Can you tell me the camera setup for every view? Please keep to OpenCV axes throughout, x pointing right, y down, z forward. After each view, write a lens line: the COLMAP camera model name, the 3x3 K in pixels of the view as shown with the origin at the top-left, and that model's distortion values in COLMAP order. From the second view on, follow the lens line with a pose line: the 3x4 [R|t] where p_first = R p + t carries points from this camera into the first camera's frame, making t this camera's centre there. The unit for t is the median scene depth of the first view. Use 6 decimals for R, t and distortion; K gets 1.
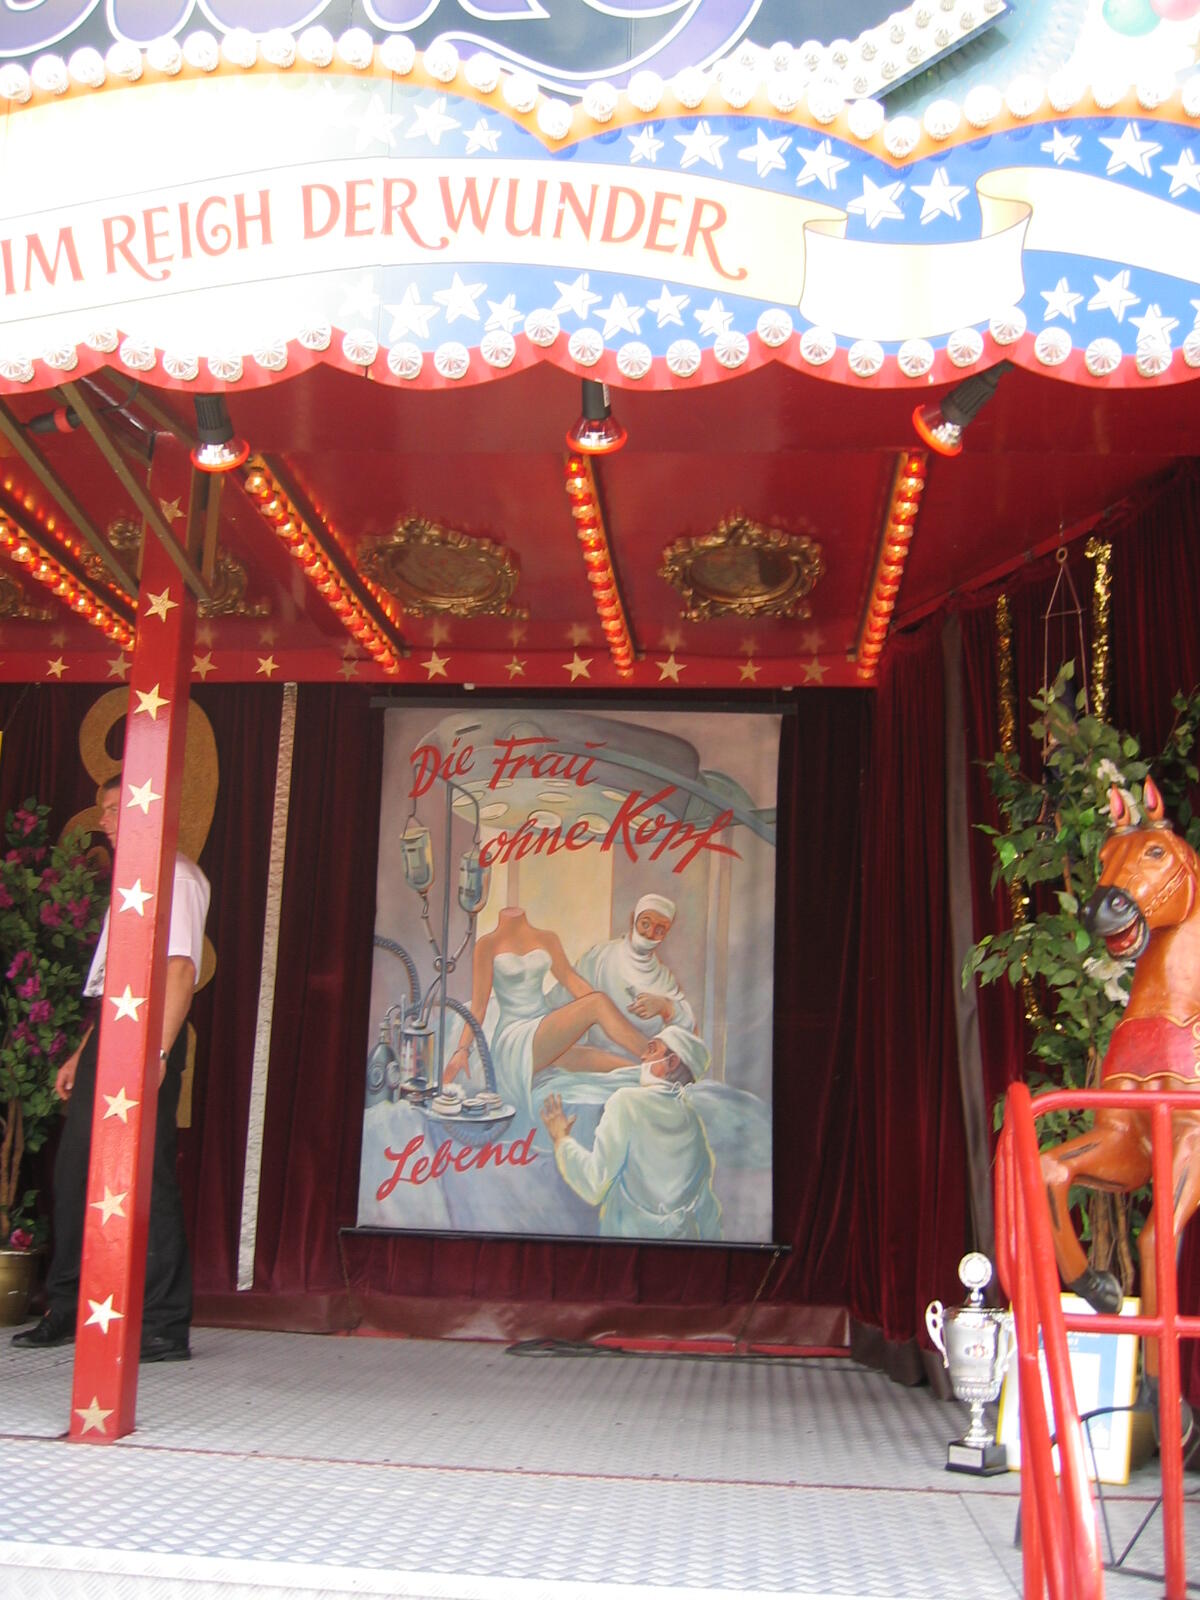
lens RADIAL K [[1693.6, 0, 595.7], [0, 1693.6, 807.8], [0, 0, 1]] dist [-0.101697, 0.000000]
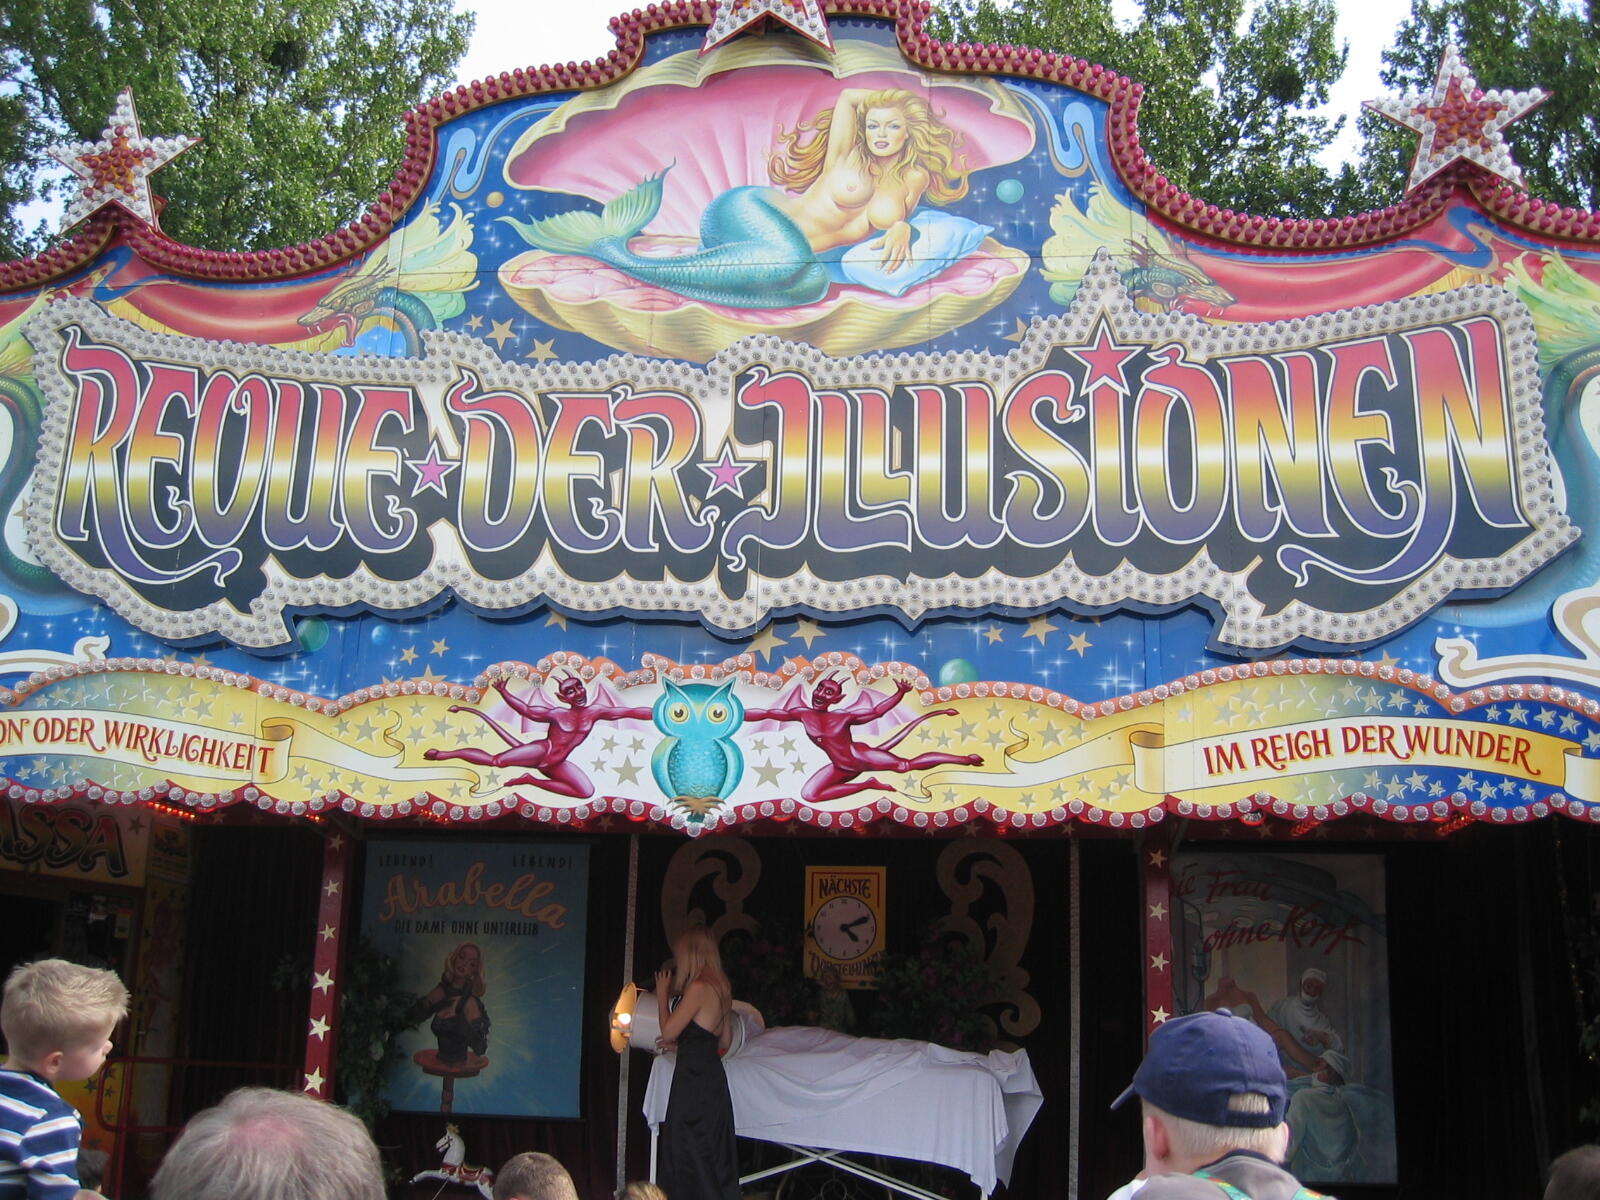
lens RADIAL K [[1693.6, 0, 804.1], [0, 1693.6, 597.7], [0, 0, 1]] dist [-0.101697, 0.000000]
pose [[0.999771, -0.010534, -0.018632, -0.869869], [0.009070, 0.996990, -0.076996, -0.382098], [0.019387, 0.076809, 0.996857, -1.315996]]
